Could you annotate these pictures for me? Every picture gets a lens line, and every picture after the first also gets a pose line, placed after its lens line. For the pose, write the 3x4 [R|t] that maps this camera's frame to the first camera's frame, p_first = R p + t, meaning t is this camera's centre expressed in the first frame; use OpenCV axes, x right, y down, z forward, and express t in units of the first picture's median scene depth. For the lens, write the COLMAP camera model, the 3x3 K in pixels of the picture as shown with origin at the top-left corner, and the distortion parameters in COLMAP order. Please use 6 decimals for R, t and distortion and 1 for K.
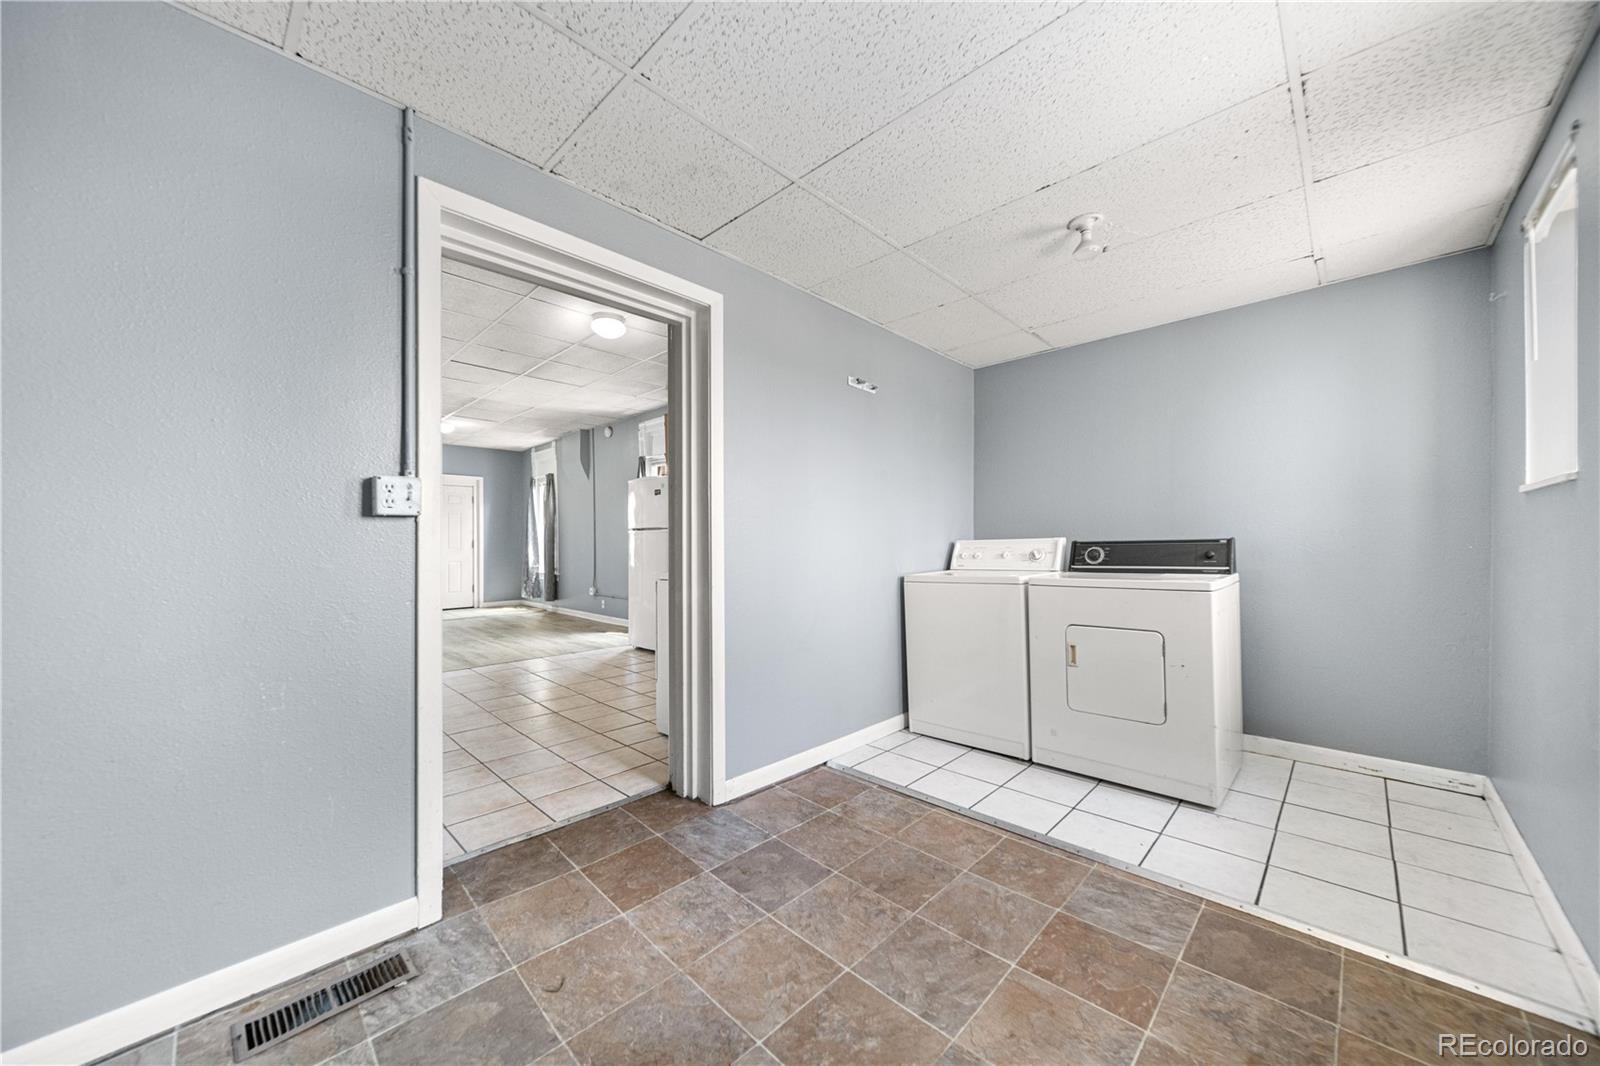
lens RADIAL K [[559.7, 0, 793.7], [0, 559.7, 539.8], [0, 0, 1]] dist [-0.001897, -0.001460]
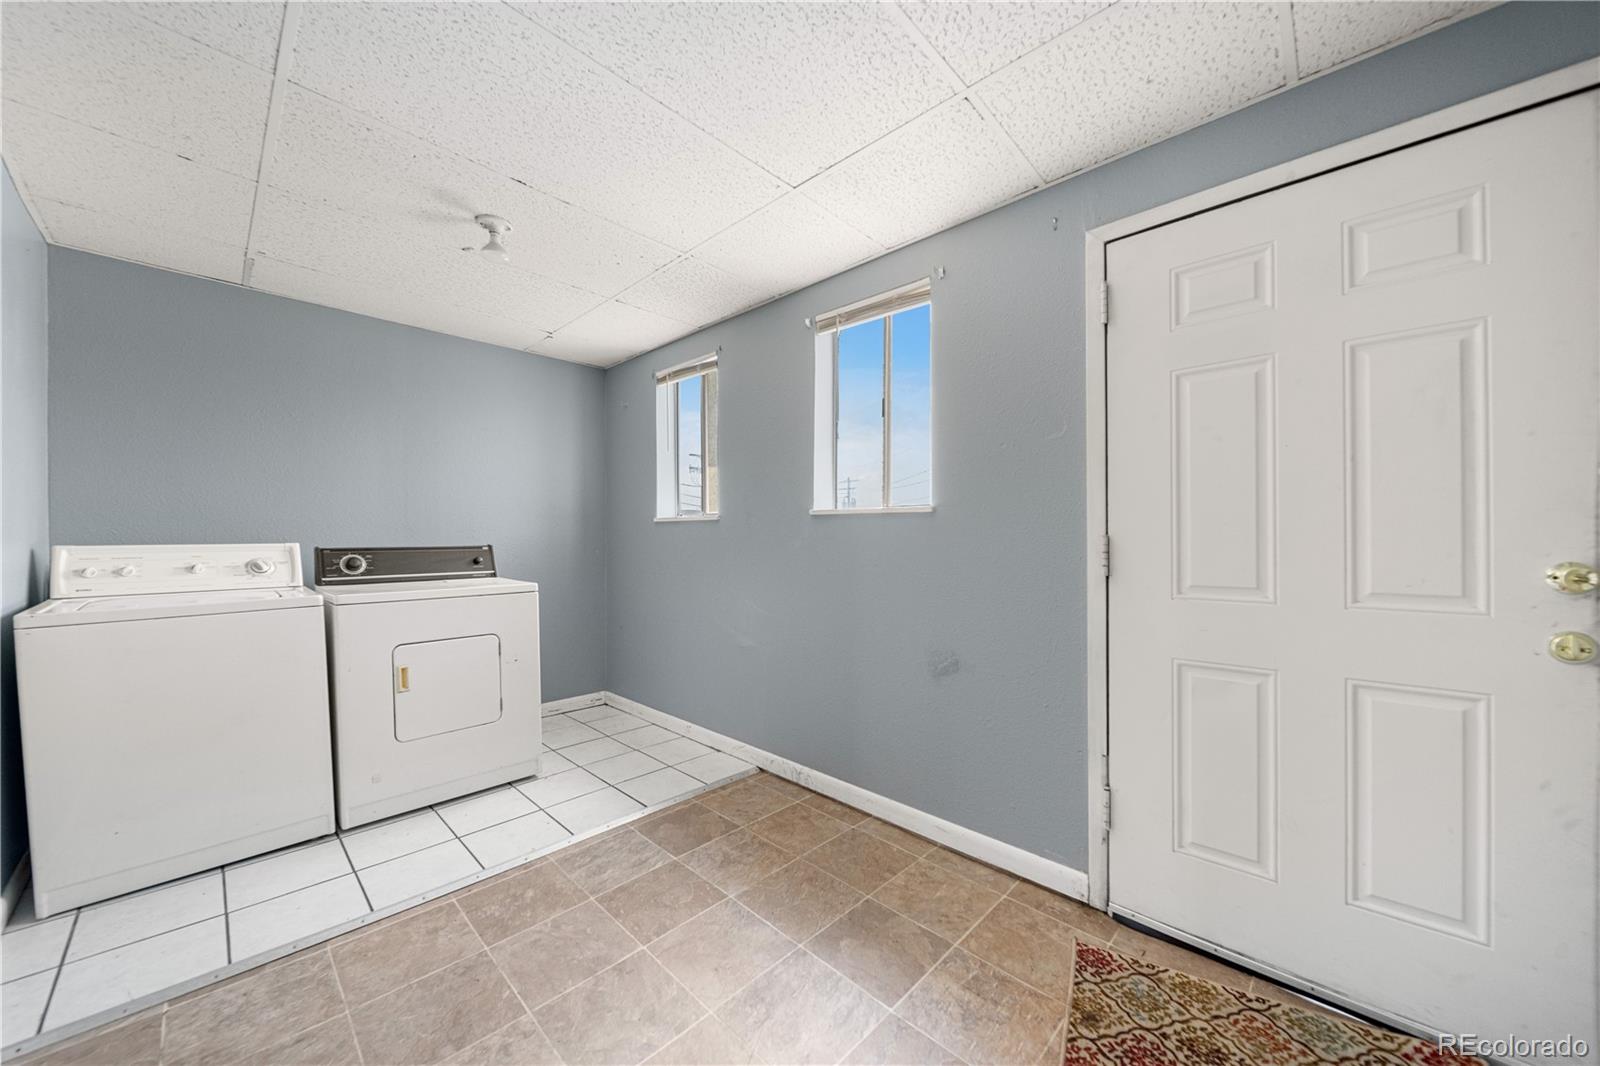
lens RADIAL K [[559.7, 0, 796.6], [0, 559.7, 538.9], [0, 0, 1]] dist [-0.001897, -0.001460]
pose [[0.010890, 0.013603, 0.999848, -0.413598], [-0.007849, 0.999878, -0.013518, -0.006548], [-0.999910, -0.007700, 0.010995, 0.421698]]
